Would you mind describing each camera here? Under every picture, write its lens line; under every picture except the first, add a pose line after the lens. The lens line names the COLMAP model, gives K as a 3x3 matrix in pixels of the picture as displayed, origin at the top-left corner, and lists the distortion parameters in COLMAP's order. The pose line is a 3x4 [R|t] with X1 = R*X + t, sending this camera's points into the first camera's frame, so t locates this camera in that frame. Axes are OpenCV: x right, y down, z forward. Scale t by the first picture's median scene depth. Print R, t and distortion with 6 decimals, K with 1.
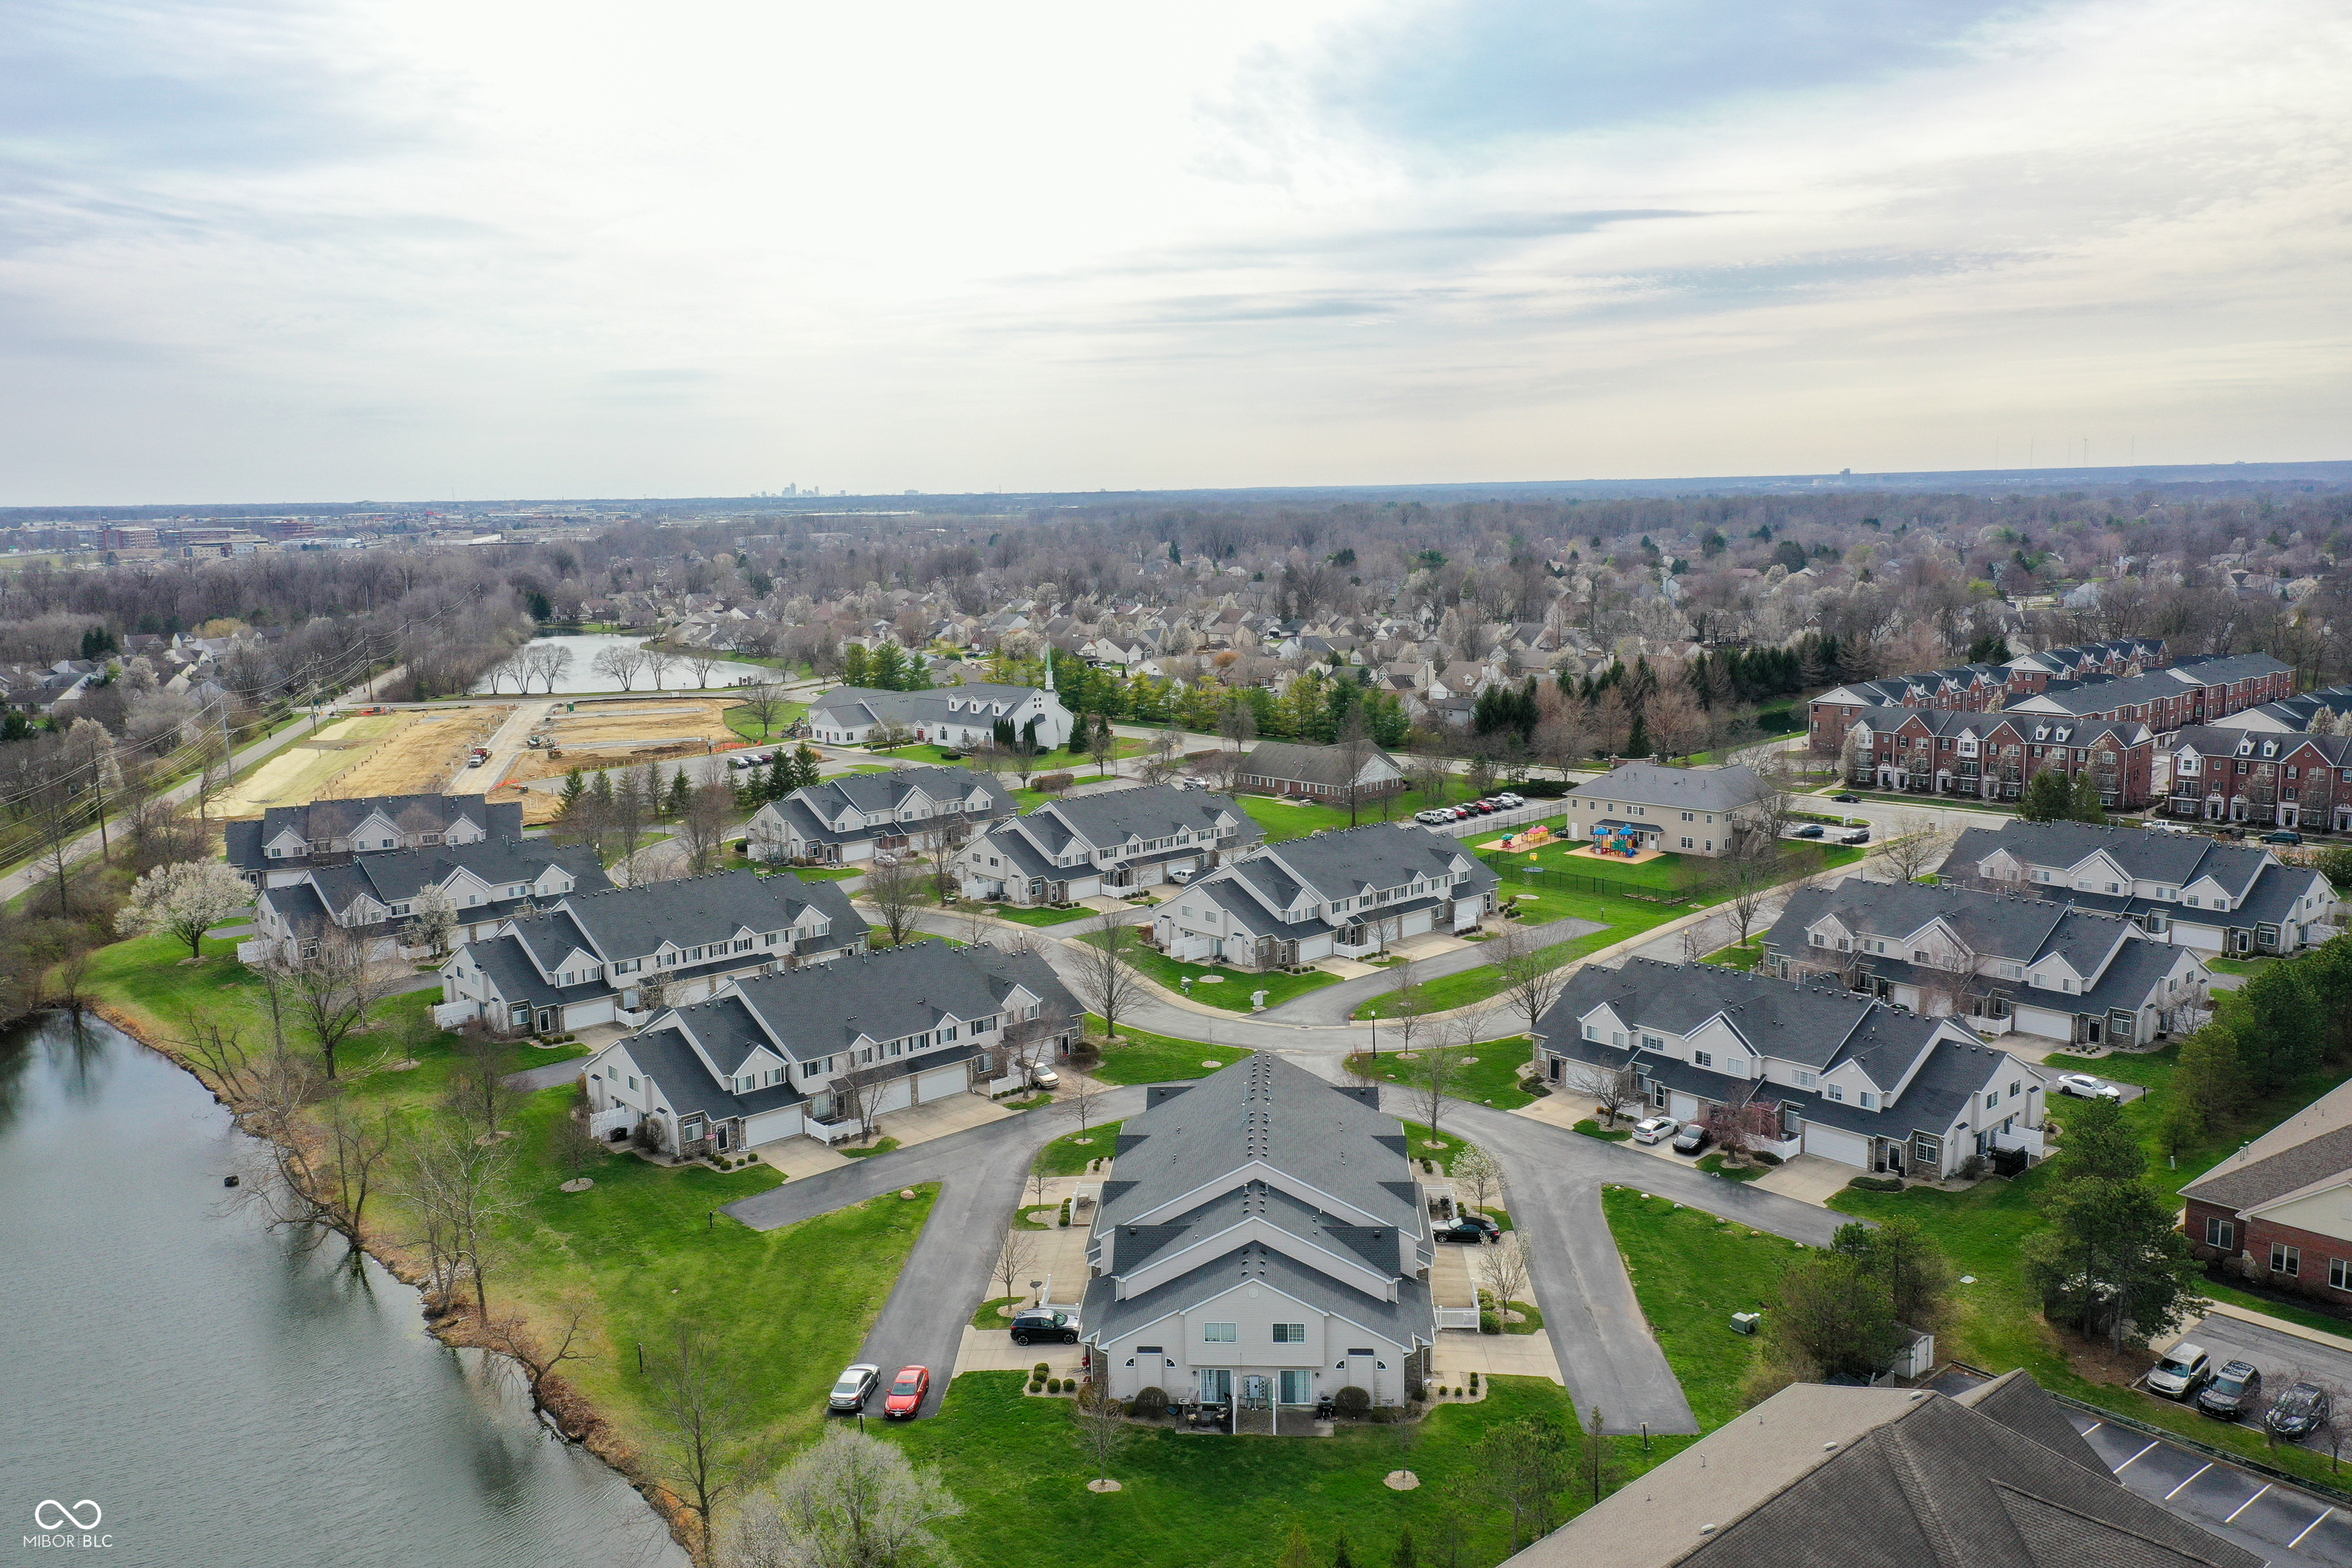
lens RADIAL K [[1865.2, 0, 1176.0], [0, 1865.2, 784.0], [0, 0, 1]] dist [0.005759, 0.005798]
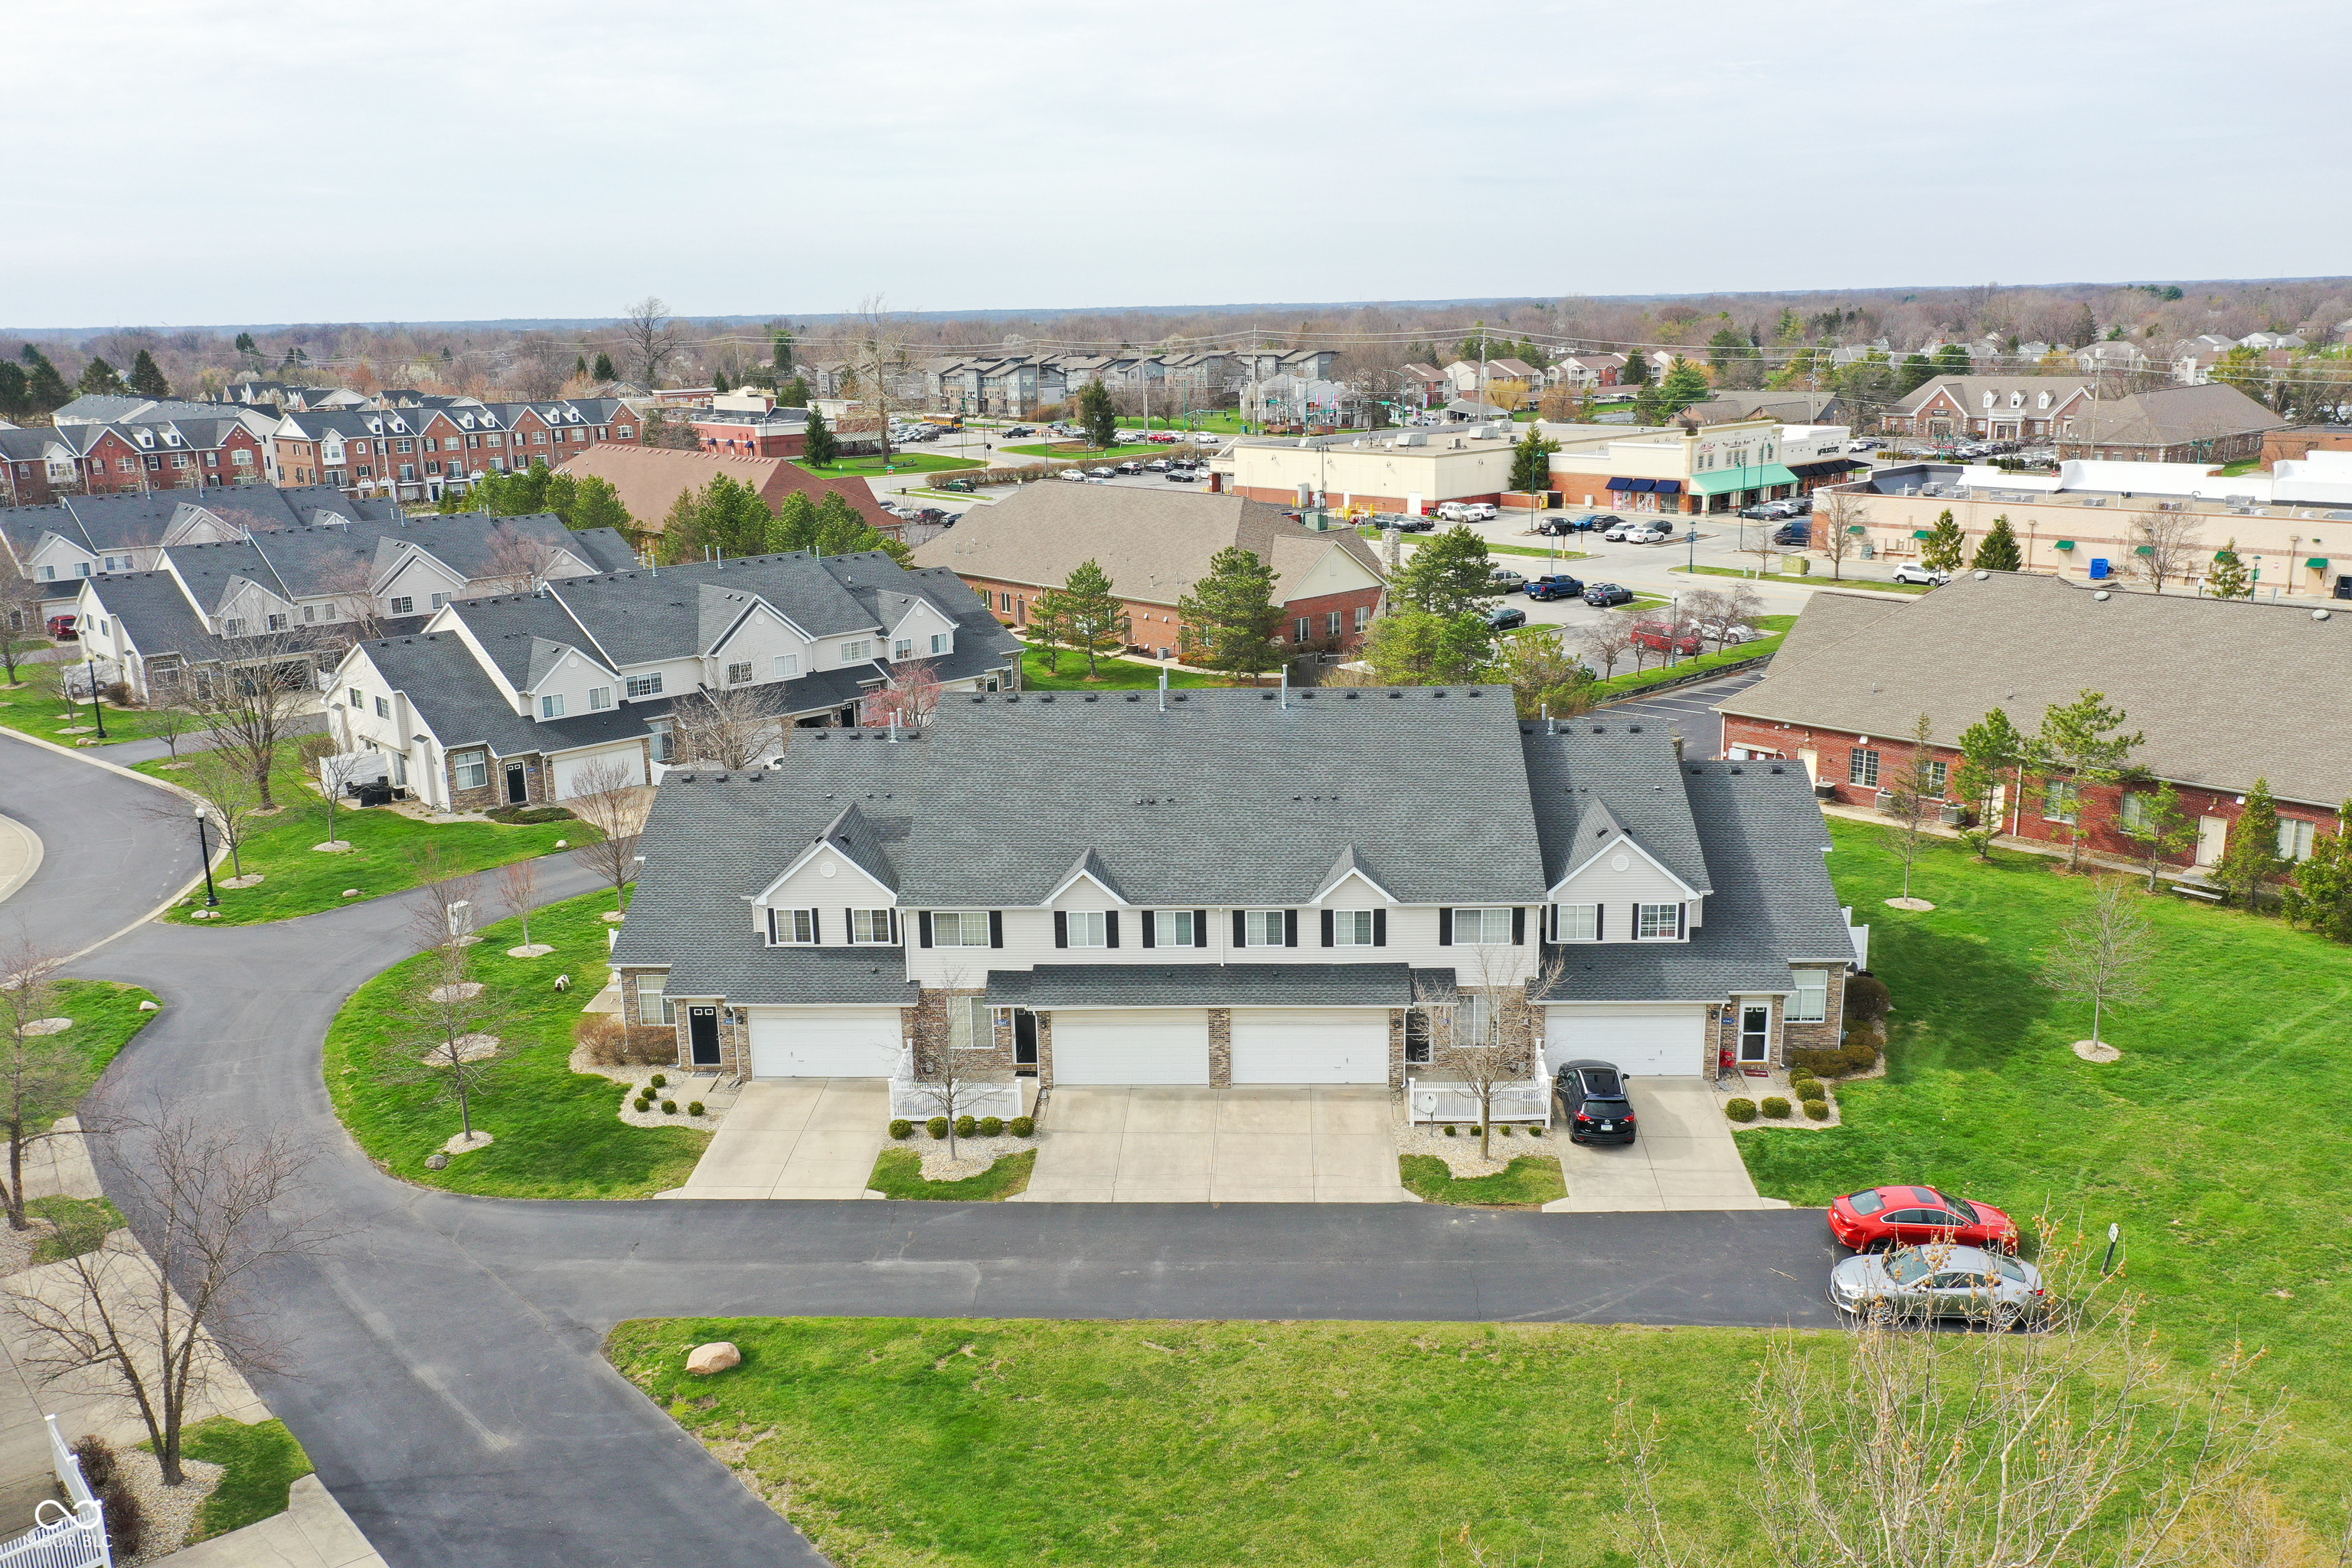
lens RADIAL K [[1859.9, 0, 1176.0], [0, 1859.9, 784.0], [0, 0, 1]] dist [0.016958, 0.007508]
pose [[-0.011021, -0.226685, 0.973906, -0.289071], [0.180192, 0.957570, 0.224922, 0.041865], [-0.983570, 0.177969, 0.030294, 0.582687]]
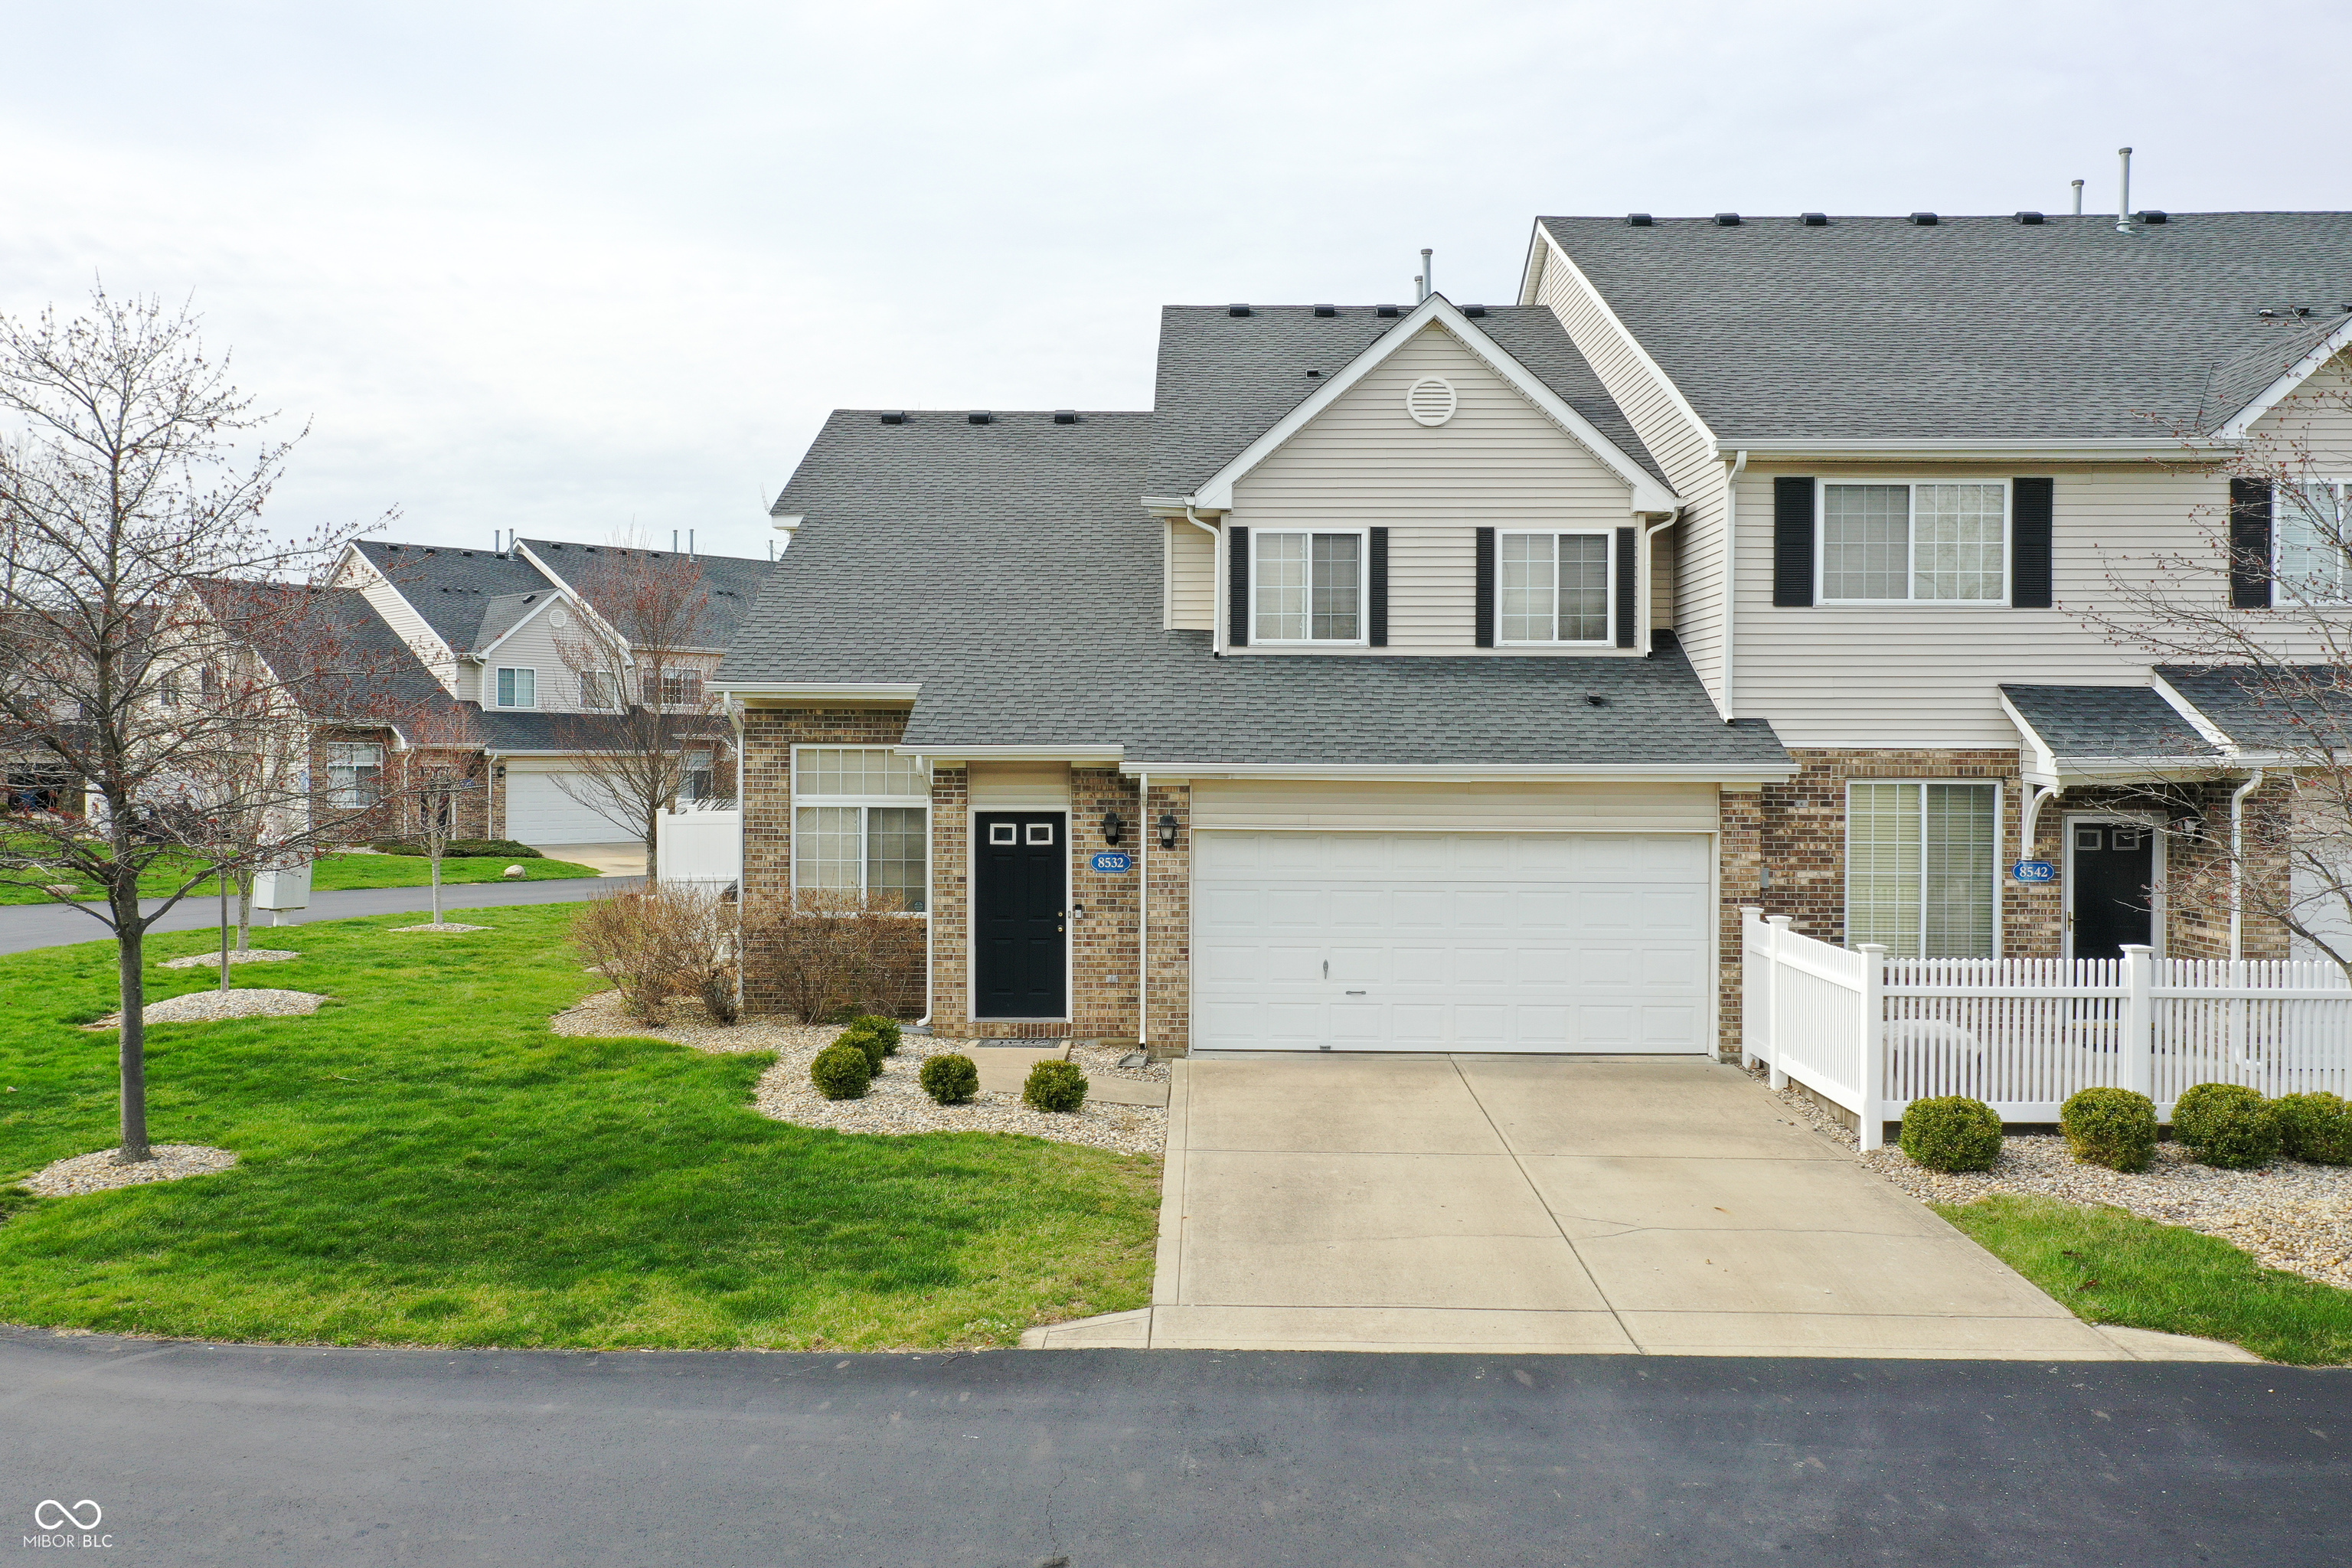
lens RADIAL K [[1859.9, 0, 1176.0], [0, 1859.9, 784.0], [0, 0, 1]] dist [0.016958, 0.007508]
pose [[-0.045390, 0.005027, 0.998957, -0.101140], [0.154766, 0.987949, 0.002061, 0.126771], [-0.986908, 0.154698, -0.045621, 0.666906]]
